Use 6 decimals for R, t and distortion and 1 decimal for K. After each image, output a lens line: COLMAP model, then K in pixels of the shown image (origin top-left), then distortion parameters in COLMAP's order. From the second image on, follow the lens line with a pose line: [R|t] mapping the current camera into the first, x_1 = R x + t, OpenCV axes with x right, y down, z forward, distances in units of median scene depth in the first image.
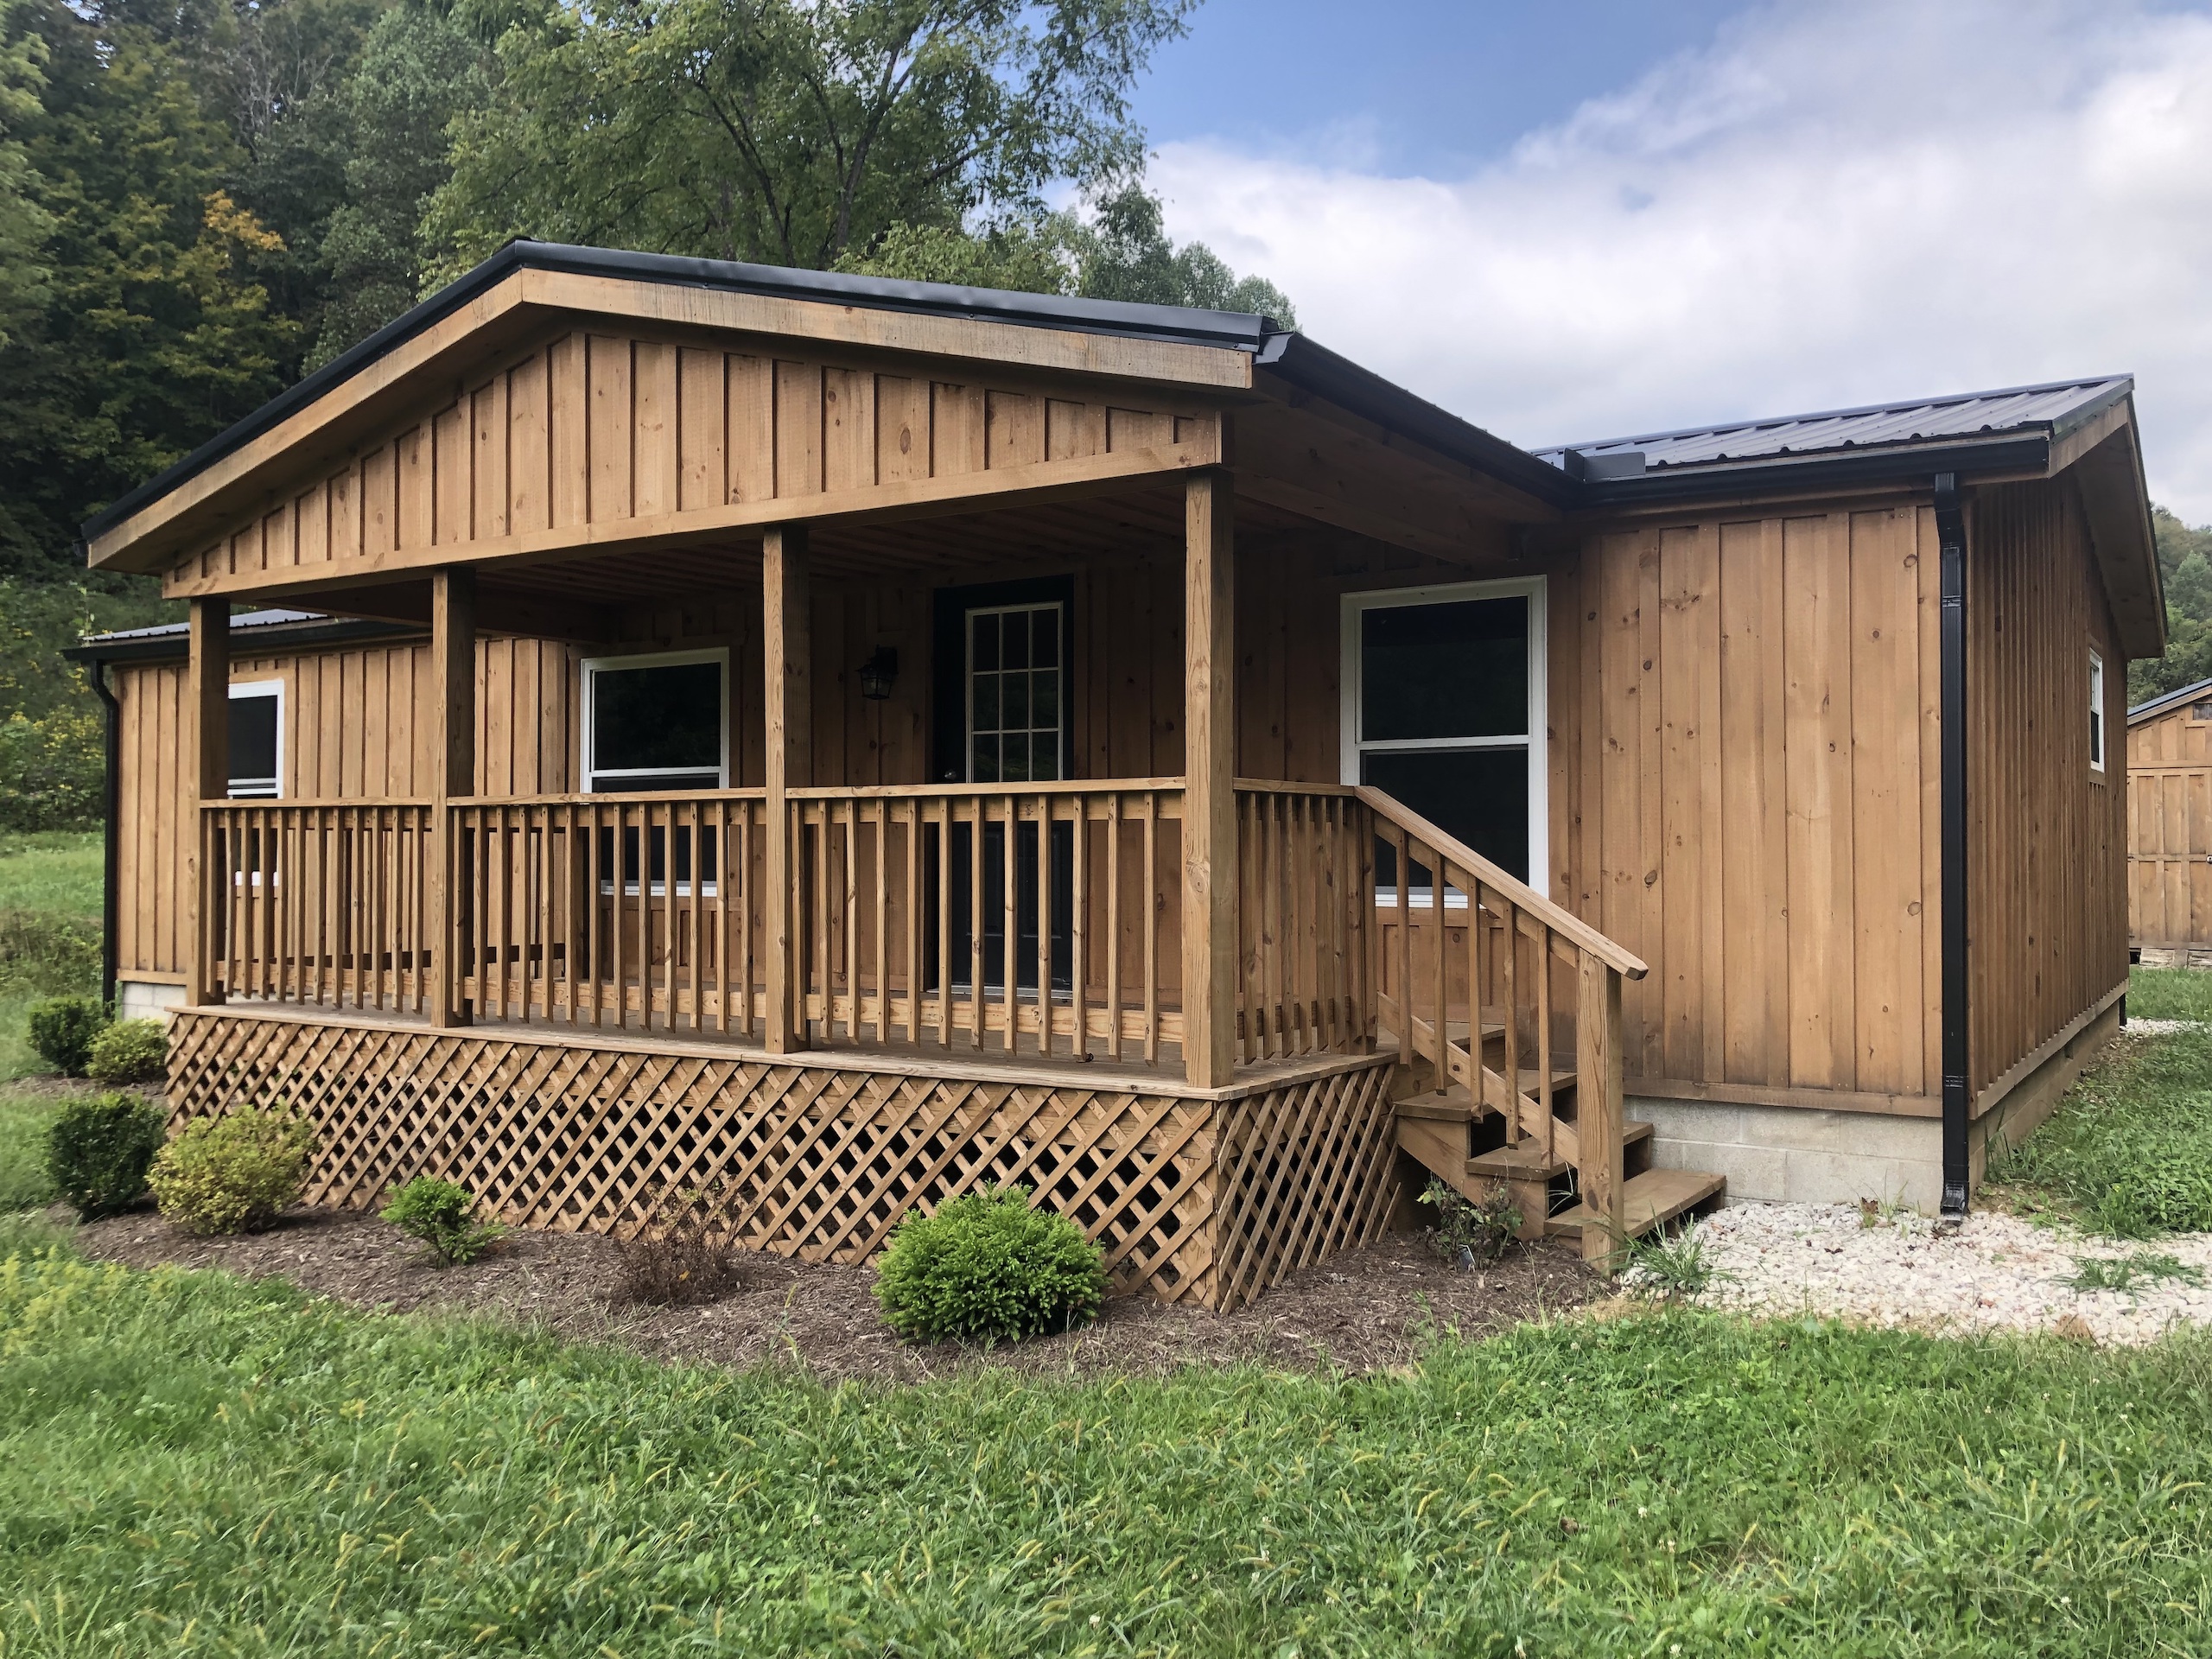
lens RADIAL K [[1803.9, 0, 1113.0], [0, 1803.9, 796.7], [0, 0, 1]] dist [0.060638, -0.062931]
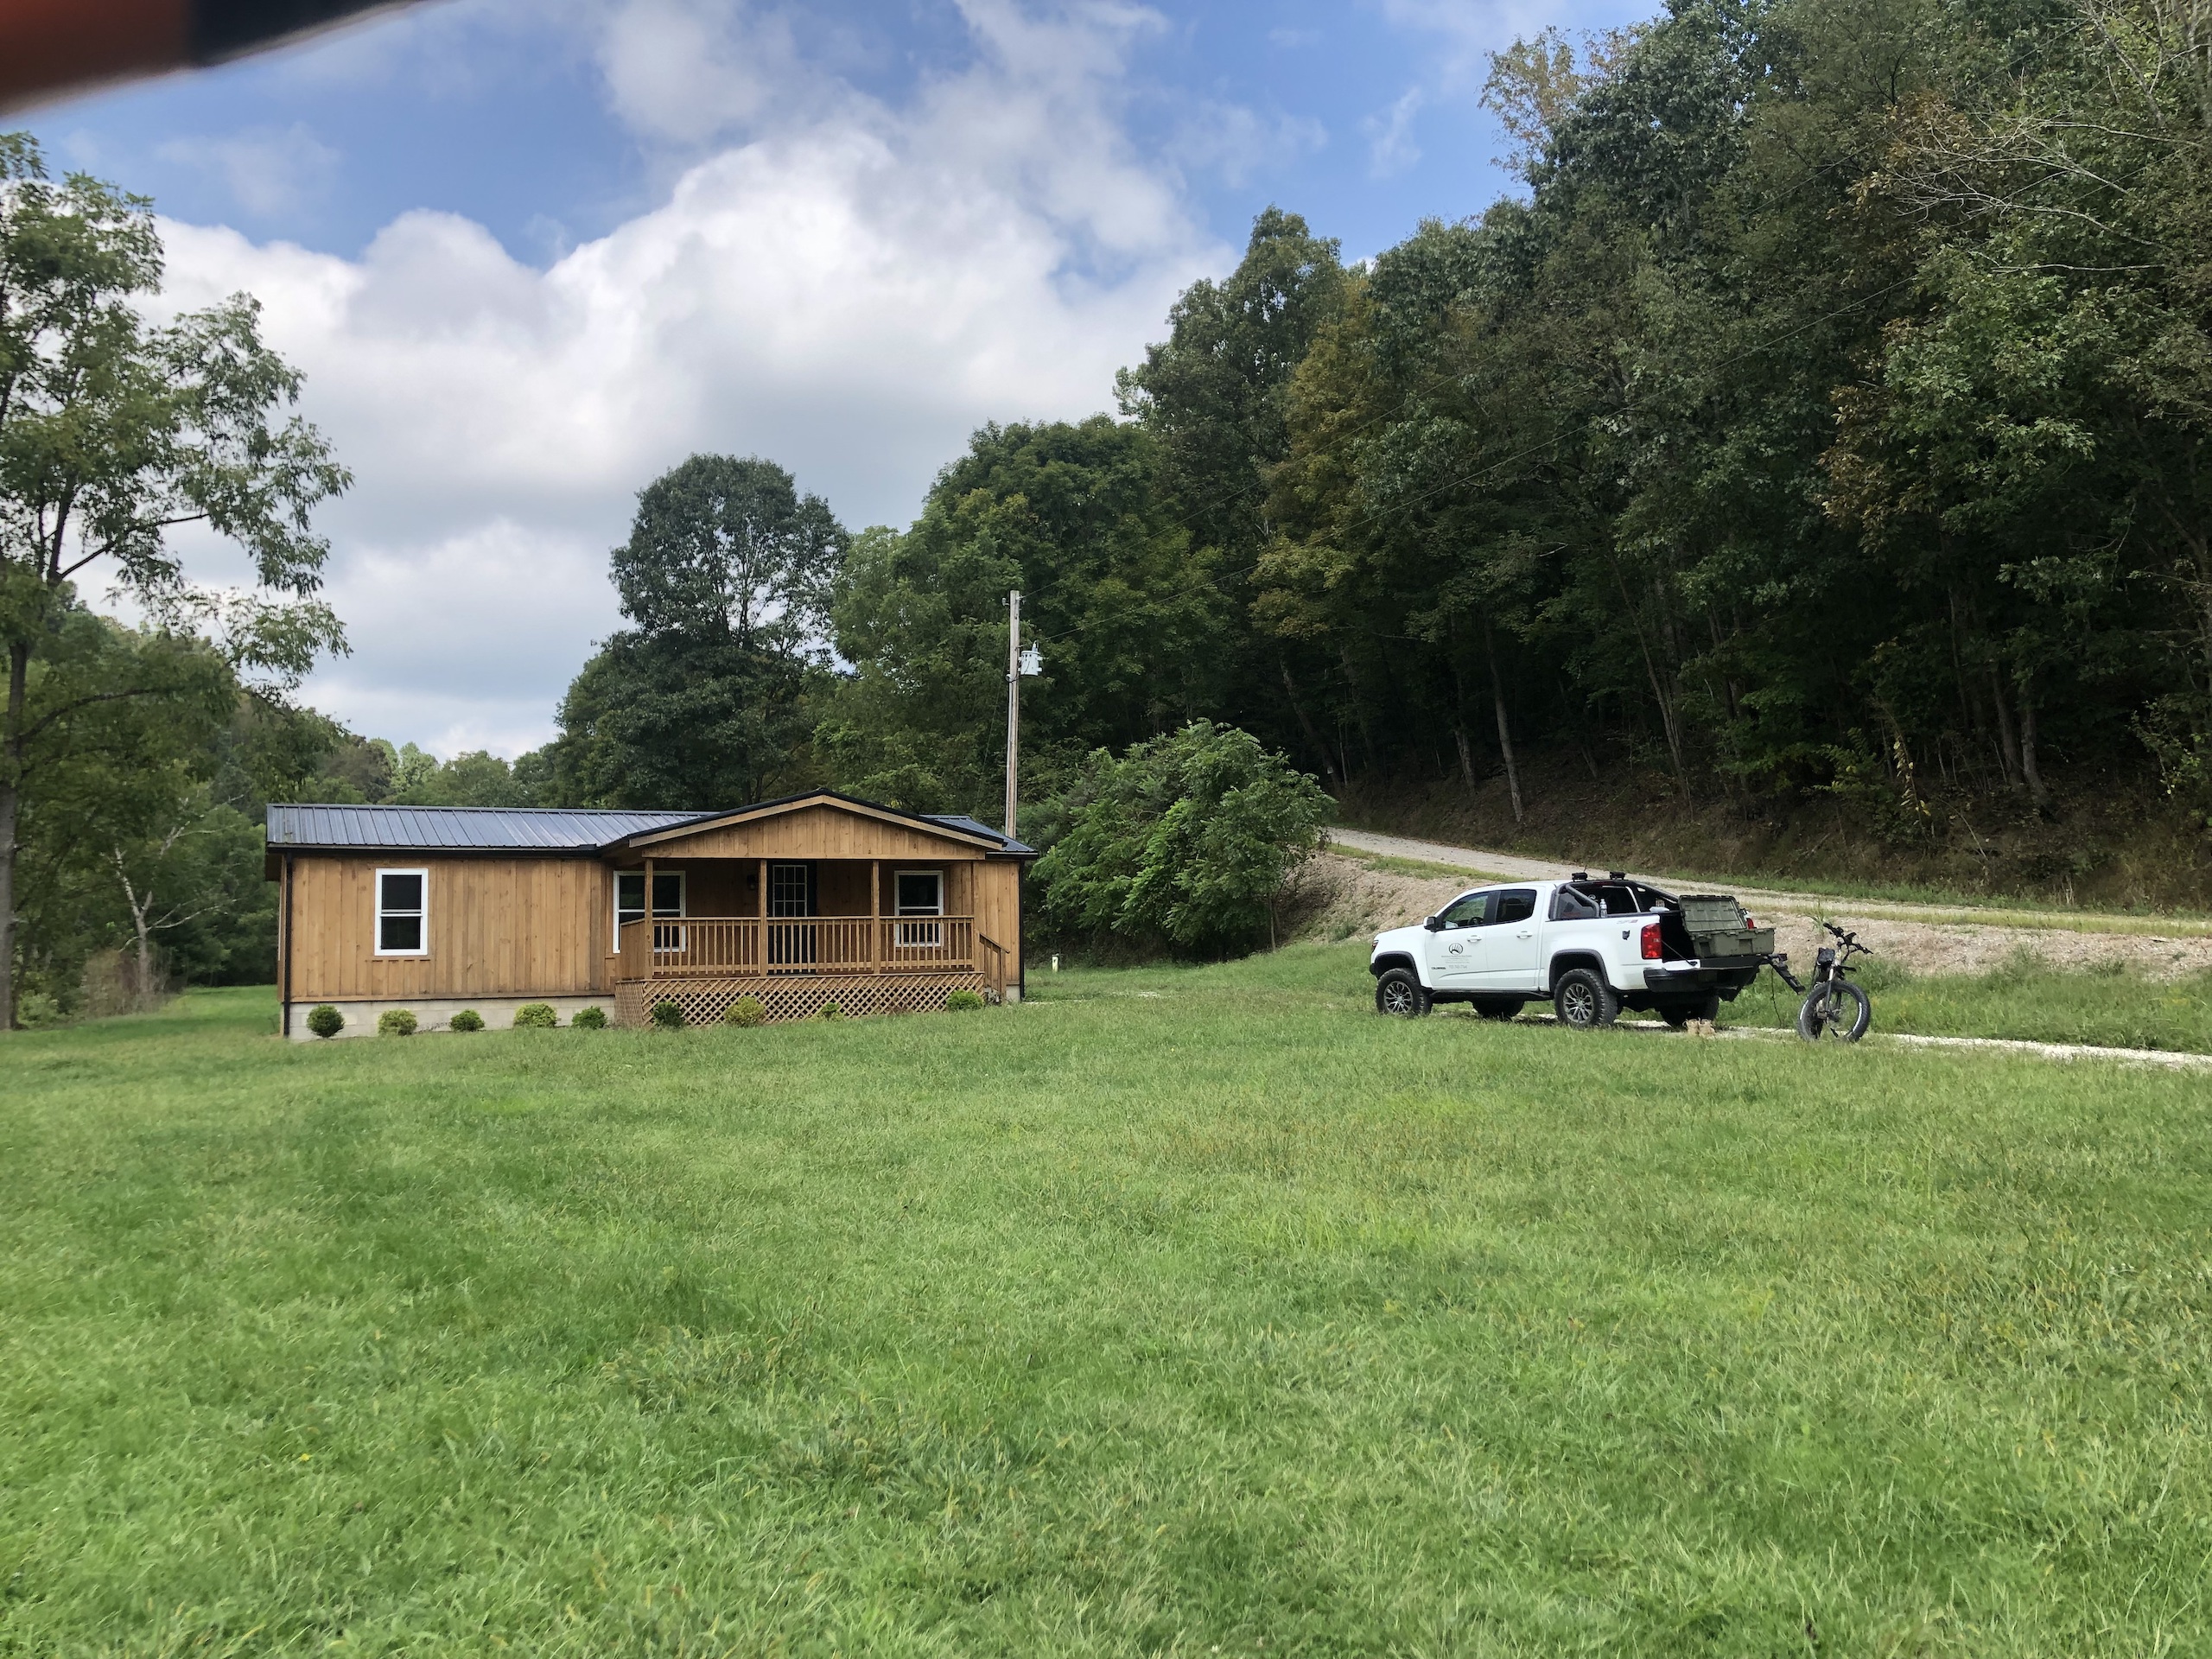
lens RADIAL K [[1786.5, 0, 1106.0], [0, 1786.5, 829.5], [0, 0, 1]] dist [0.084902, -0.252675]
pose [[0.519829, 0.052717, 0.852642, -2.824768], [-0.000745, 0.998122, -0.061257, 0.038991], [-0.854270, 0.031208, 0.518892, -1.392713]]
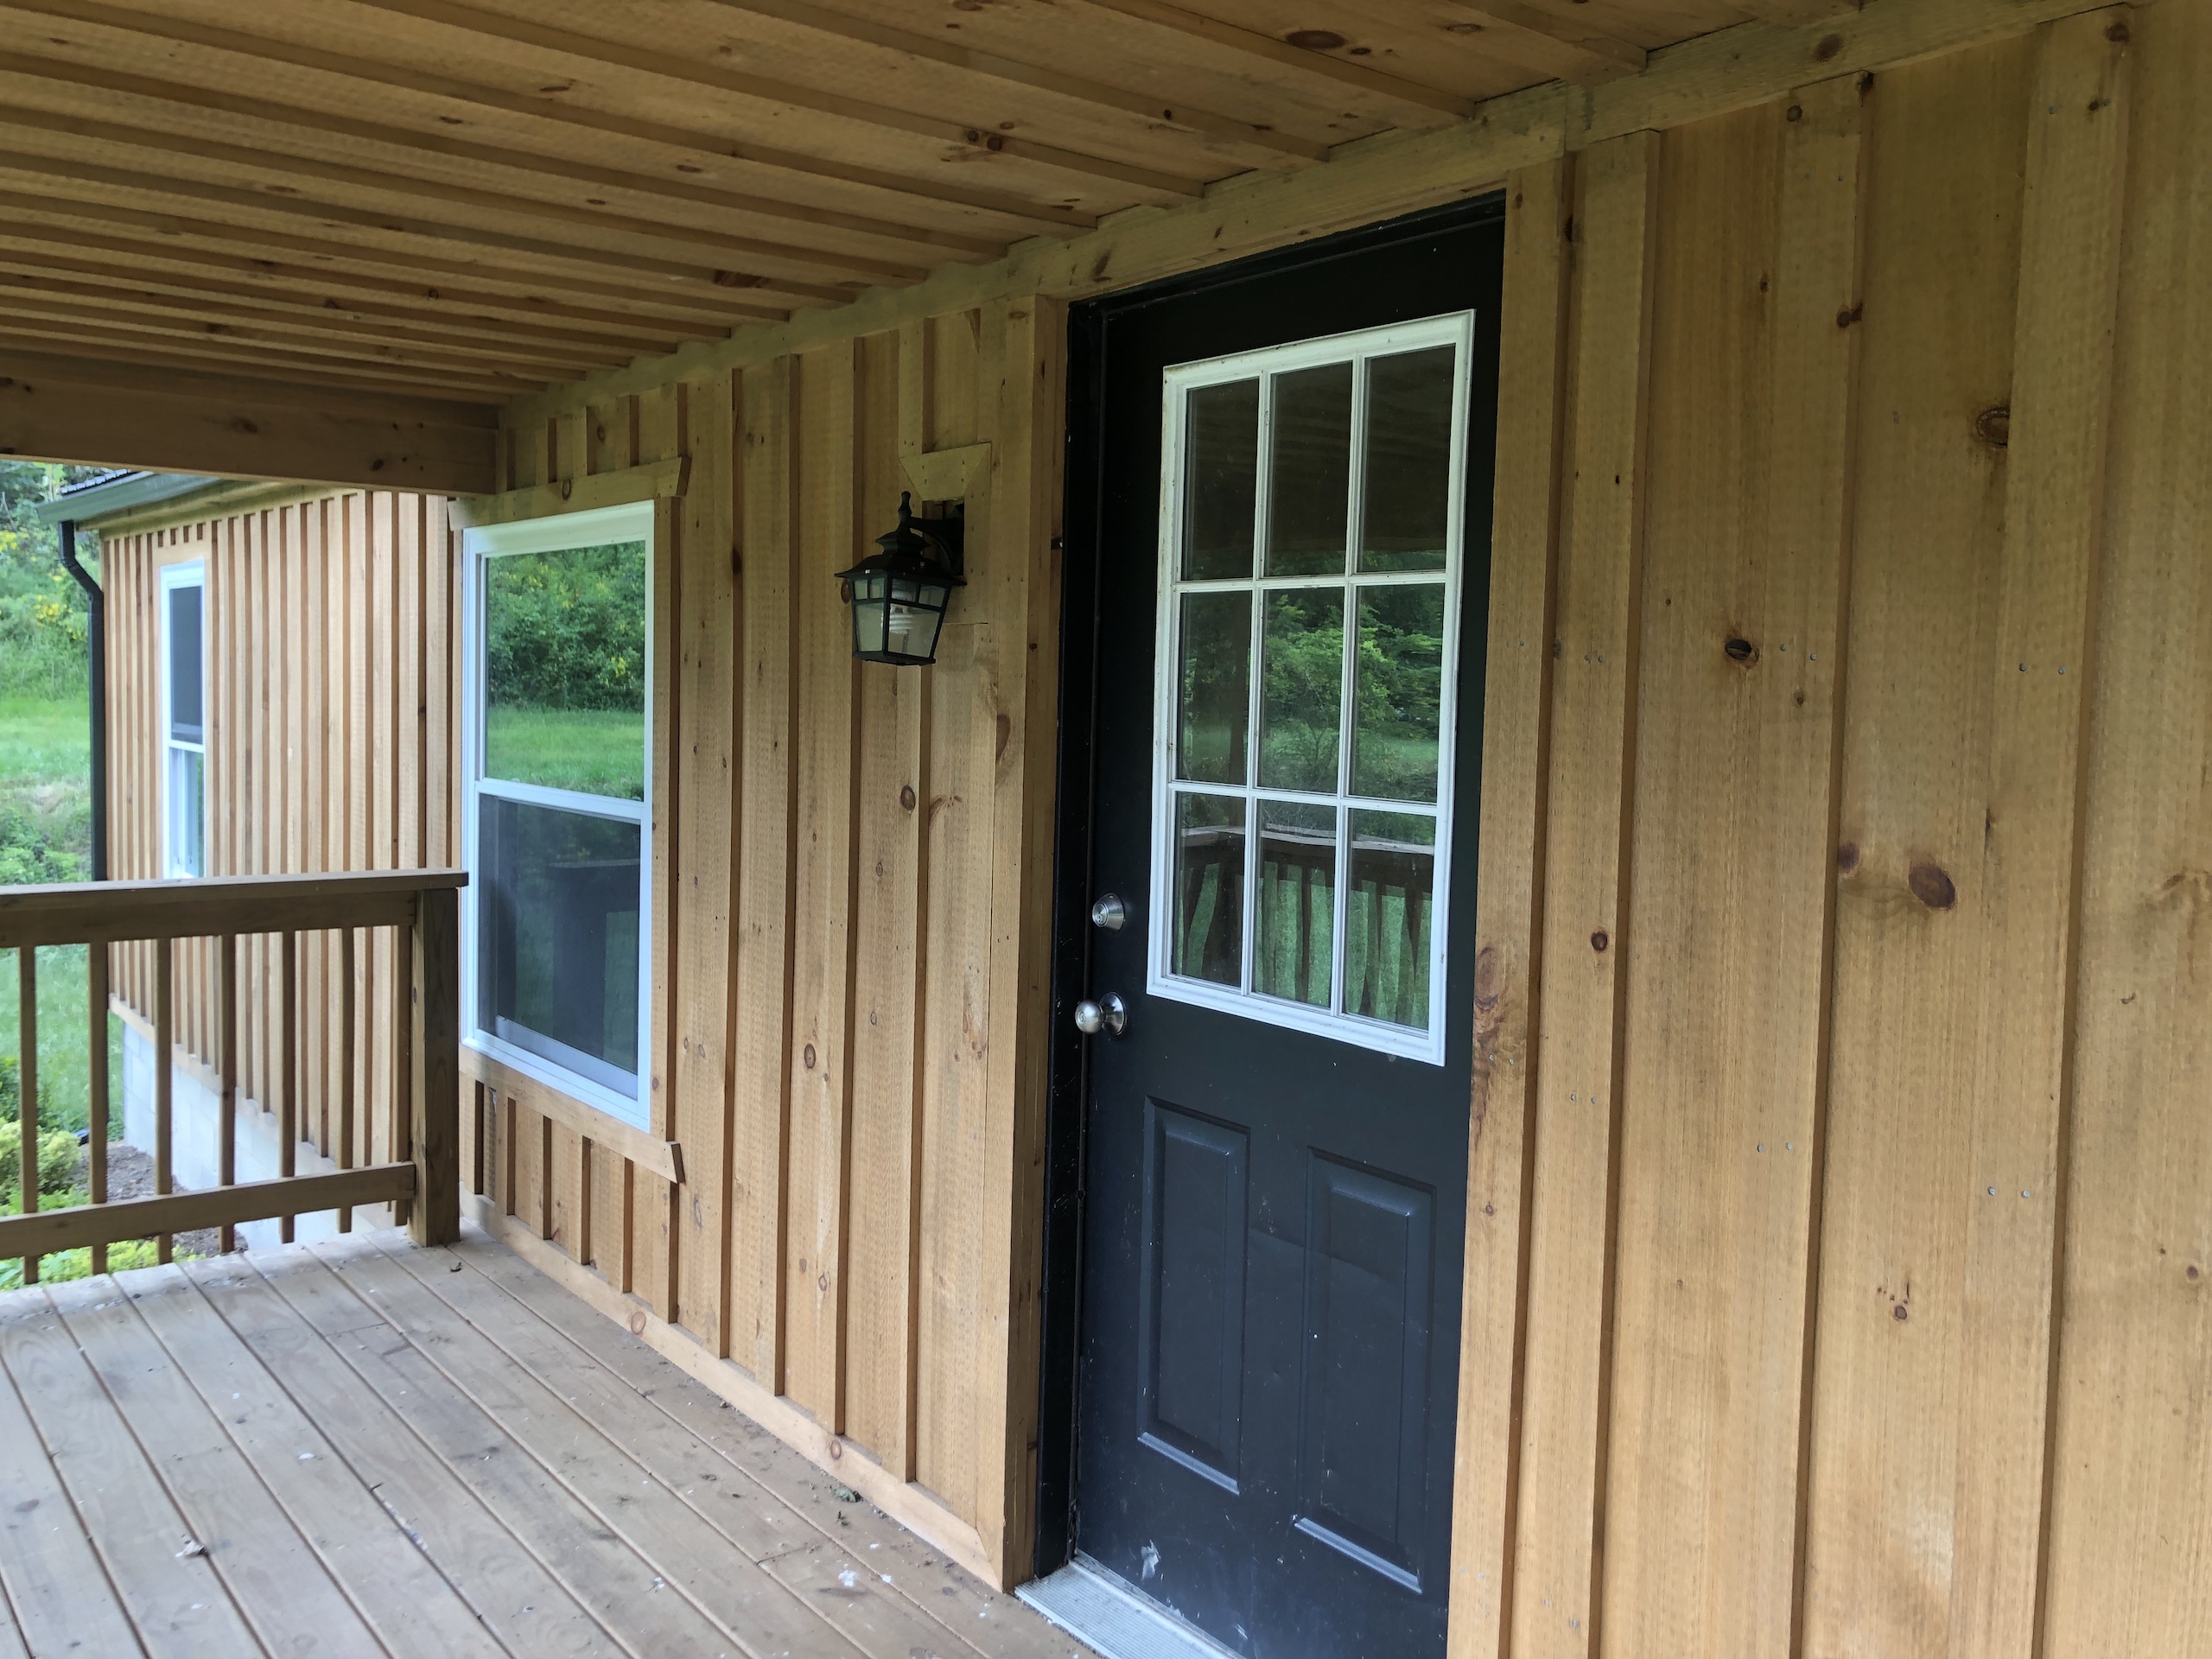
lens RADIAL K [[1803.9, 0, 1113.0], [0, 1803.9, 796.7], [0, 0, 1]] dist [0.060638, -0.062931]
pose [[0.945583, 0.043321, -0.322484, 0.009677], [-0.014796, 0.995797, 0.090388, -0.064208], [0.325044, -0.080698, 0.942250, 0.753989]]
